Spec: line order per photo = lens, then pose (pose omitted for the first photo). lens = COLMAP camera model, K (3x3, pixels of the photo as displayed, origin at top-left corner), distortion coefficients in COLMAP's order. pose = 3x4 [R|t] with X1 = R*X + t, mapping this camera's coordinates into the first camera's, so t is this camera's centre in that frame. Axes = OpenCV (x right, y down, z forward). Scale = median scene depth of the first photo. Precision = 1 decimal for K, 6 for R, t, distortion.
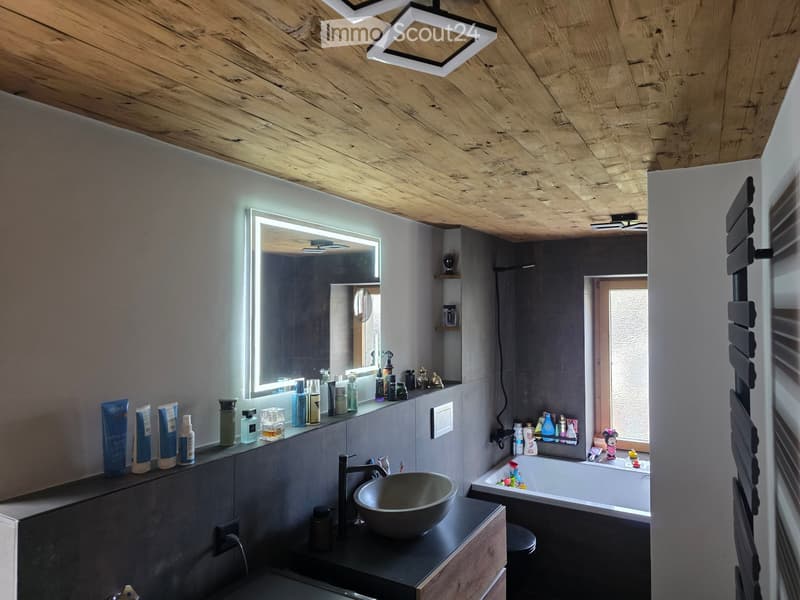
lens RADIAL K [[532.3, 0, 396.6], [0, 532.3, 303.2], [0, 0, 1]] dist [0.076720, -0.066347]
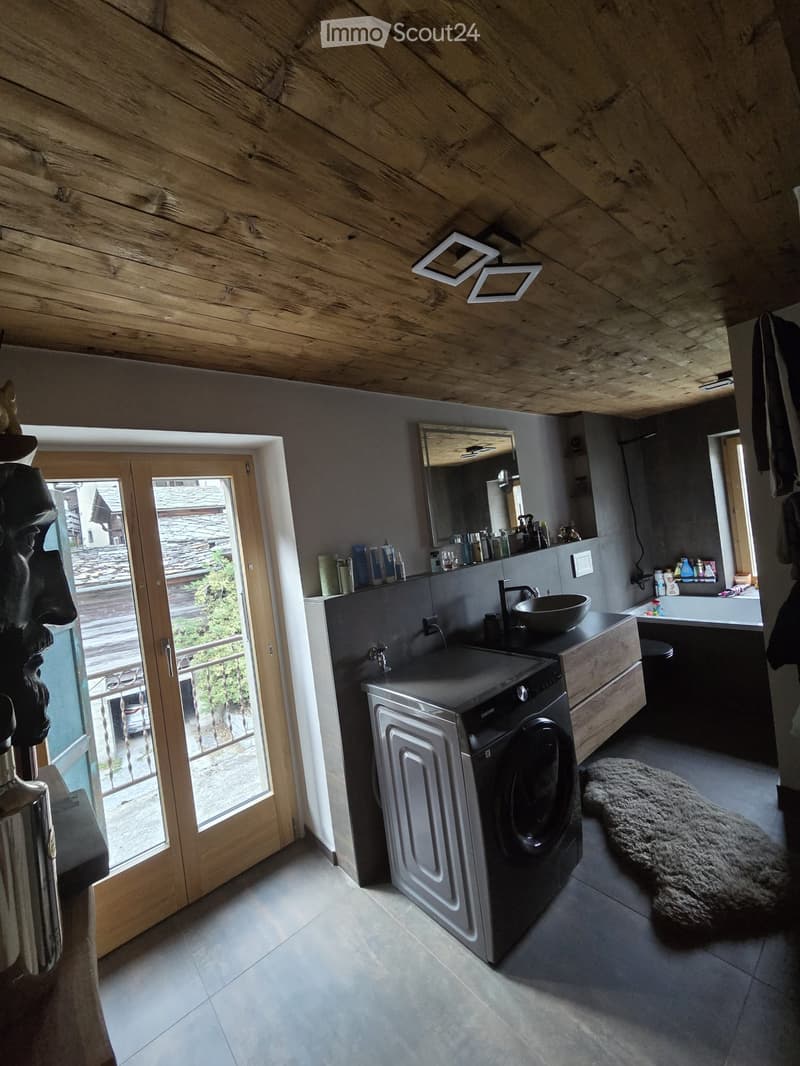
lens RADIAL K [[434.7, 0, 400.0], [0, 434.7, 533.0], [0, 0, 1]] dist [0.000064, 0.000010]
pose [[0.933256, -0.116904, -0.339656, 0.056830], [0.131335, 0.991142, 0.019728, 0.094226], [0.334341, -0.063020, 0.940343, -0.183444]]
